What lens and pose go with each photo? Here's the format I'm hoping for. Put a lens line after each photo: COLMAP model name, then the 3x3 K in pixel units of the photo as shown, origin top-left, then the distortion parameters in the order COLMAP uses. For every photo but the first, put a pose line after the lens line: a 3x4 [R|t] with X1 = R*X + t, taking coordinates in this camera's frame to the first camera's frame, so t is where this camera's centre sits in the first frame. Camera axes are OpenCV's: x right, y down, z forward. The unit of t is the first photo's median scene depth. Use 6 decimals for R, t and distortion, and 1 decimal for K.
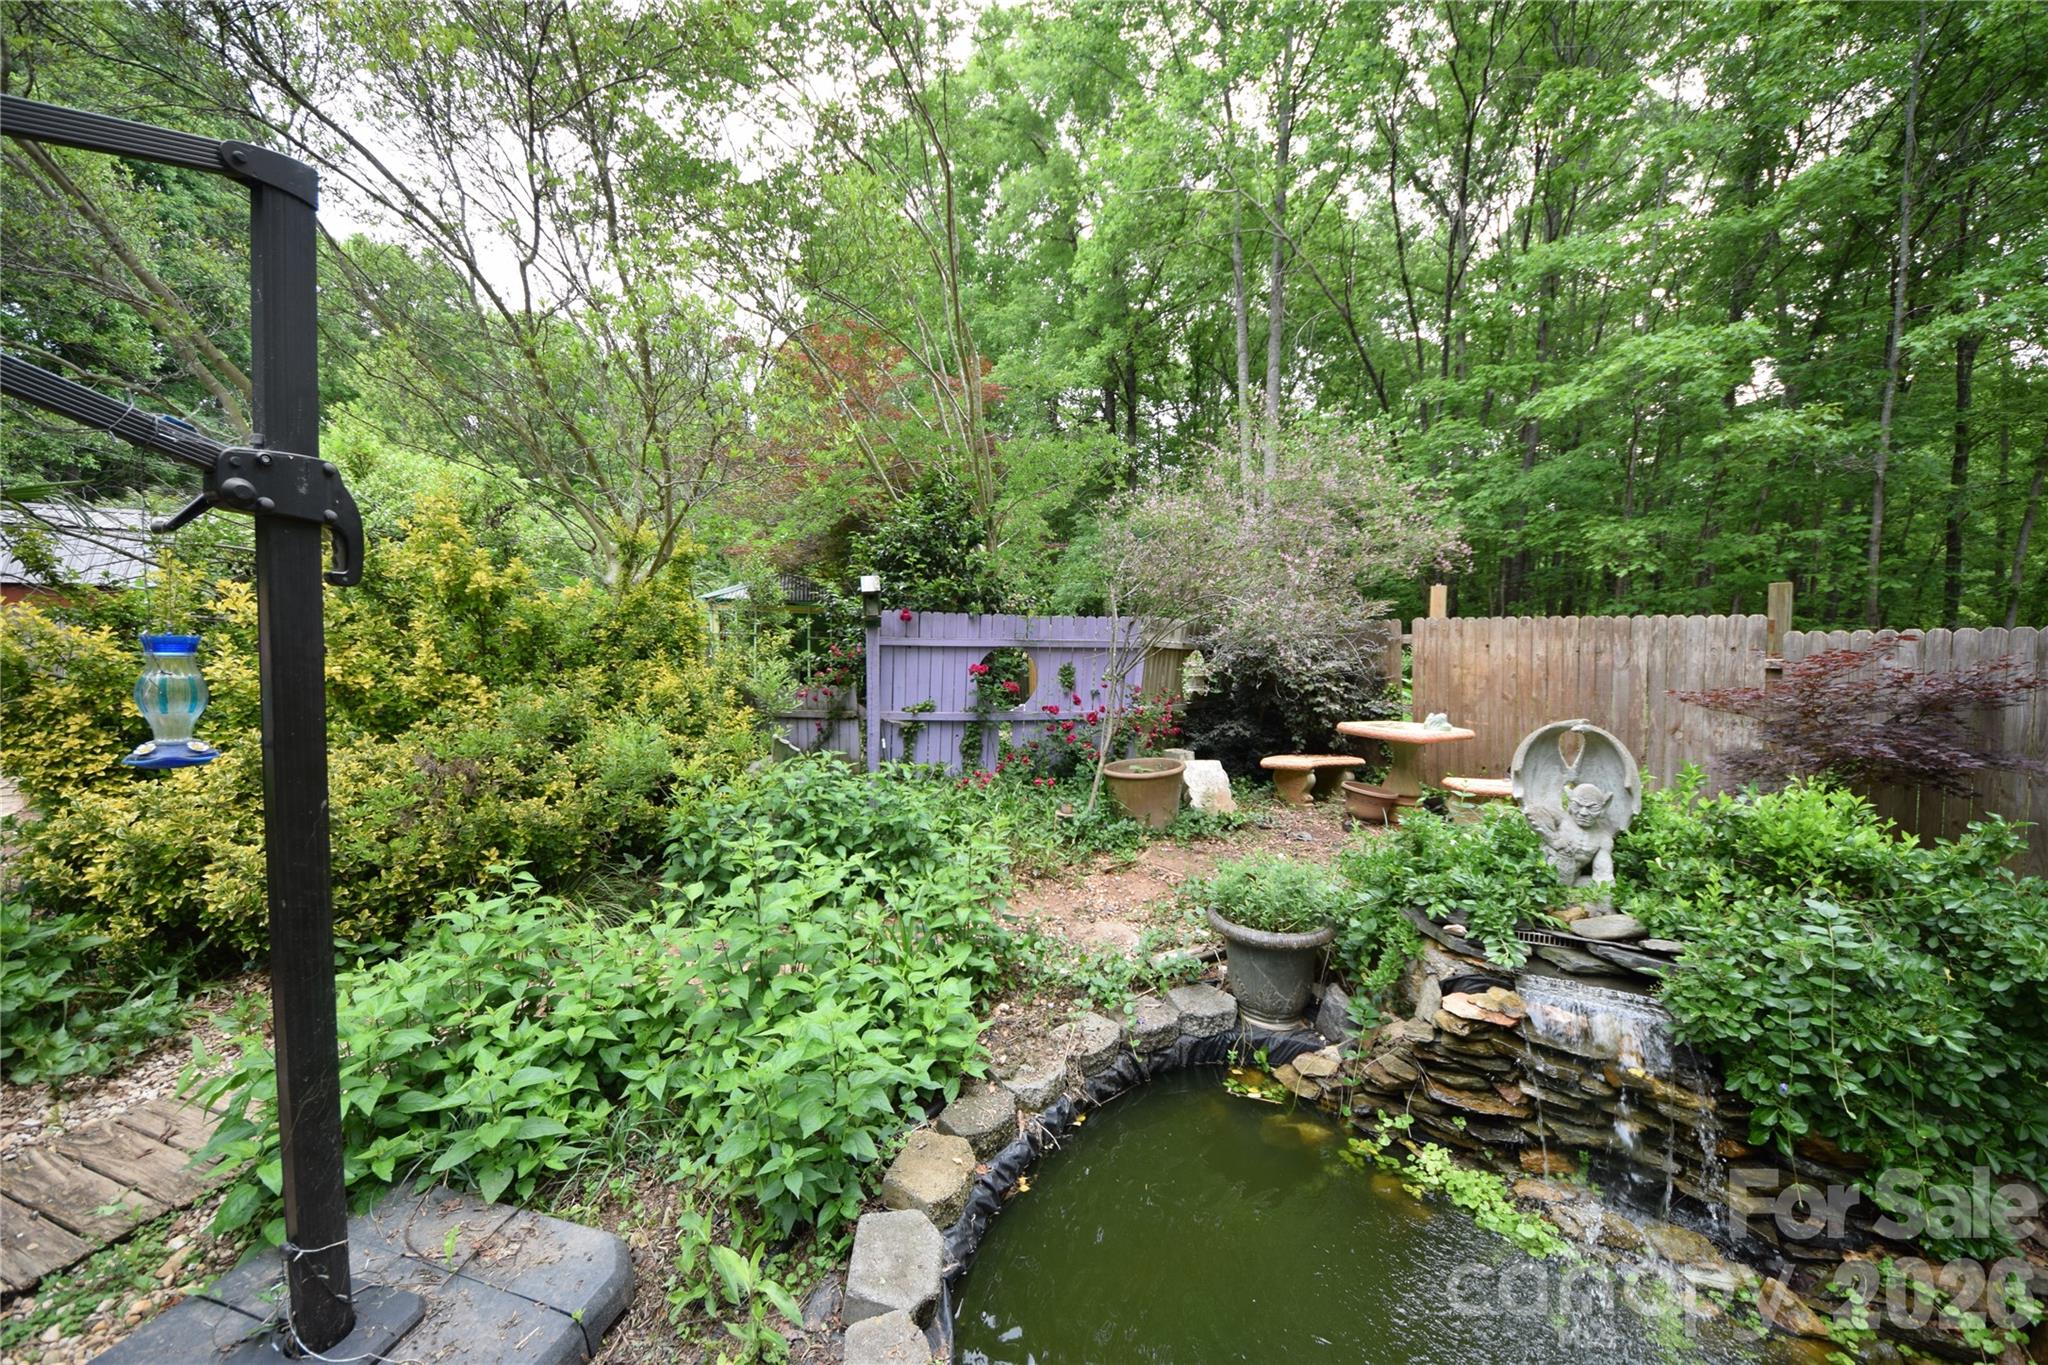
lens RADIAL K [[734.1, 0, 1007.7], [0, 734.1, 684.8], [0, 0, 1]] dist [0.000588, -0.007072]
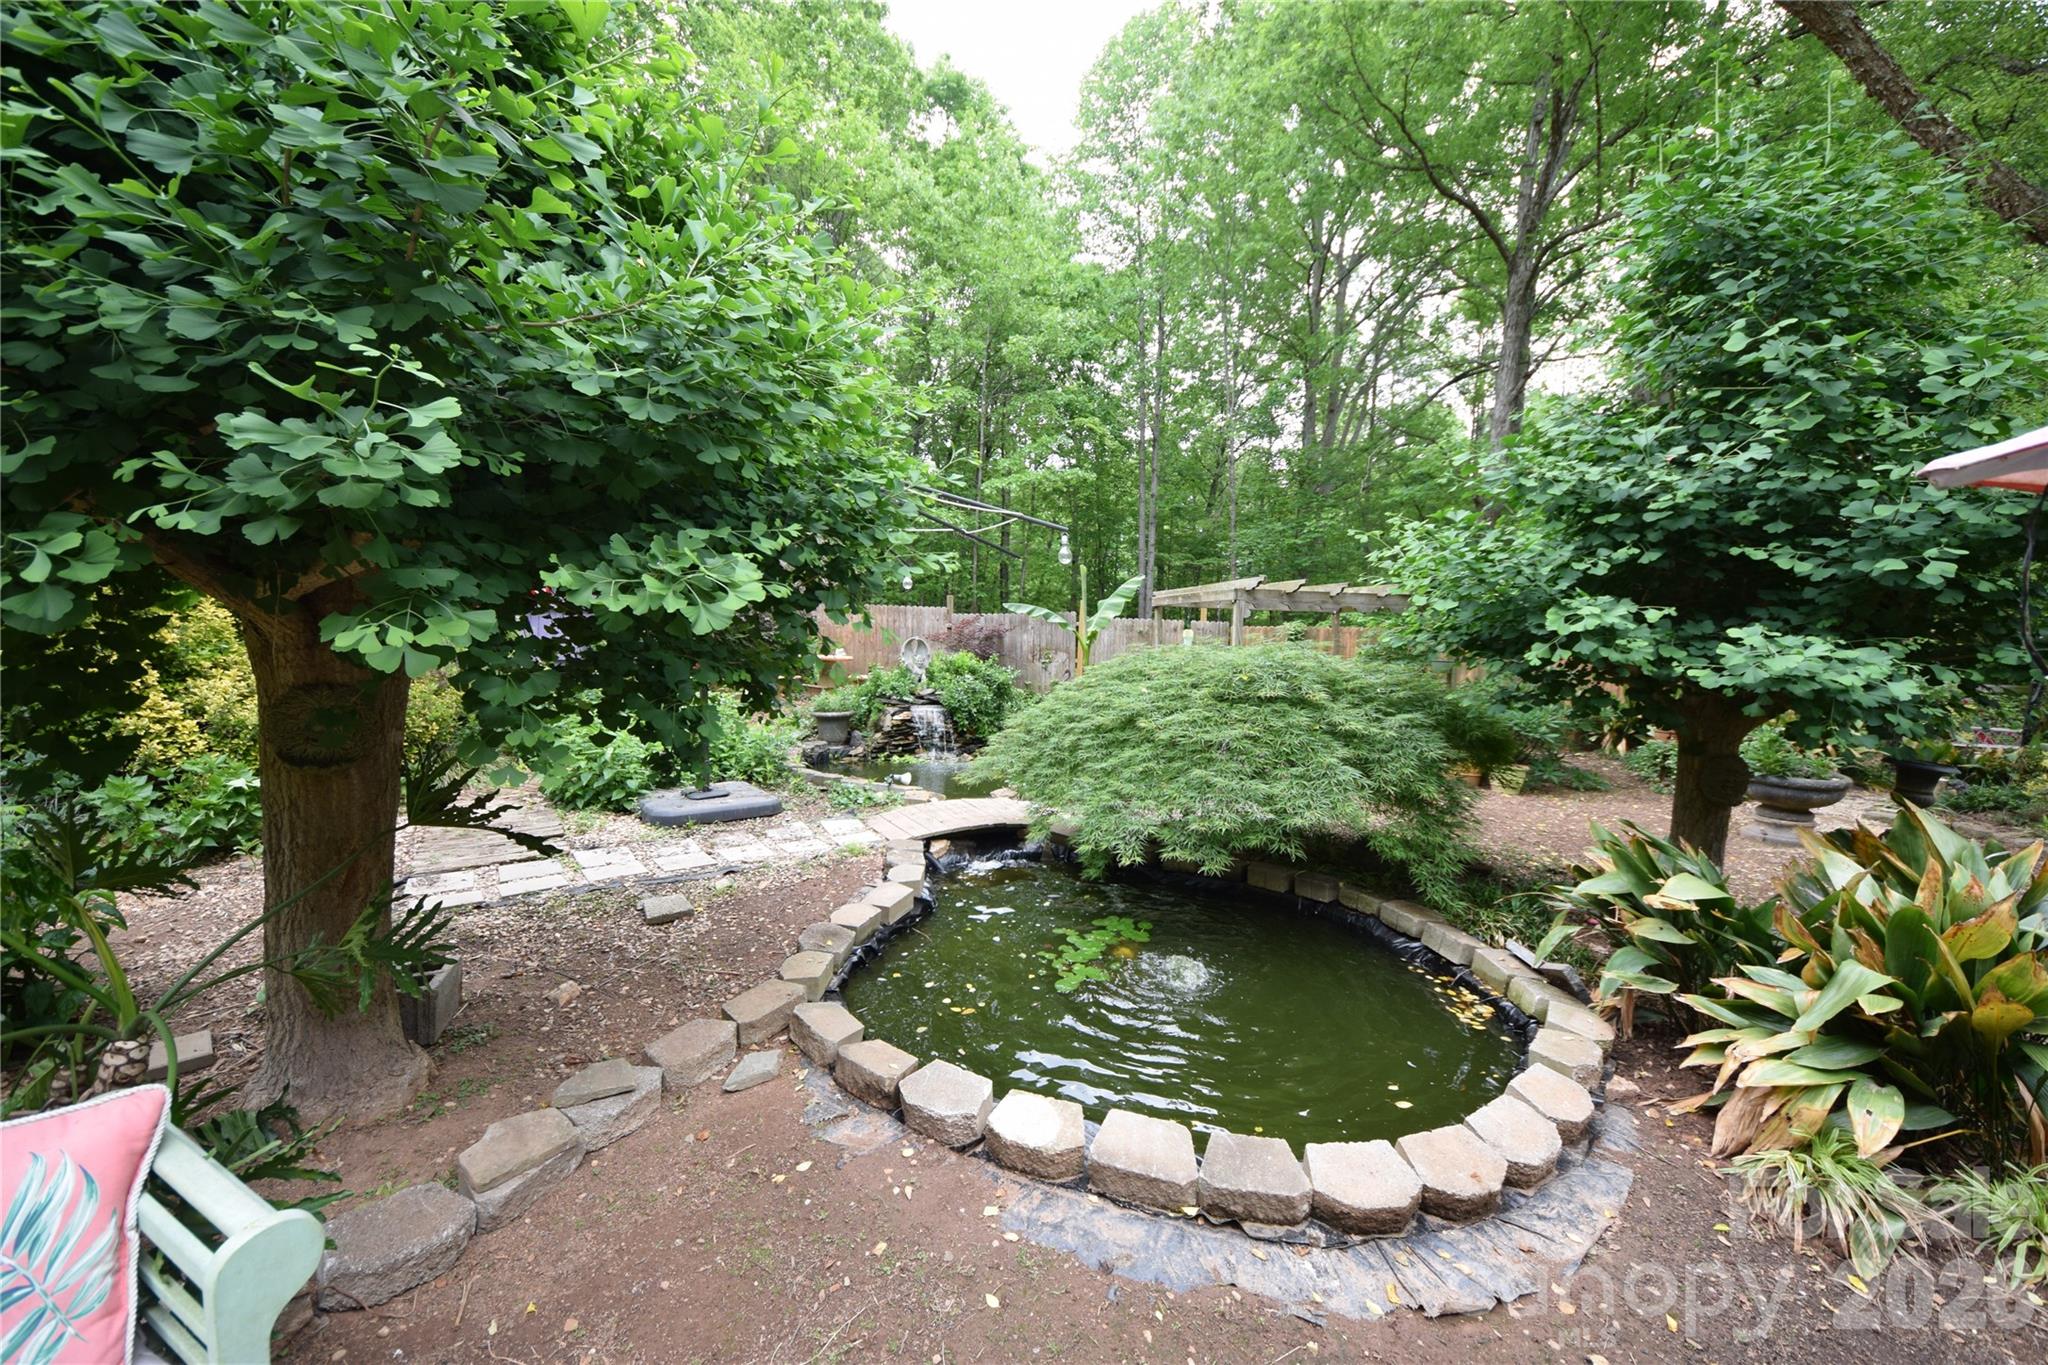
lens RADIAL K [[734.1, 0, 1007.7], [0, 734.1, 684.8], [0, 0, 1]] dist [0.000588, -0.007072]
pose [[0.611867, -0.046511, 0.789592, -1.818004], [0.025933, 0.998913, 0.038745, 0.165756], [-0.790536, -0.003230, 0.612407, -1.555062]]
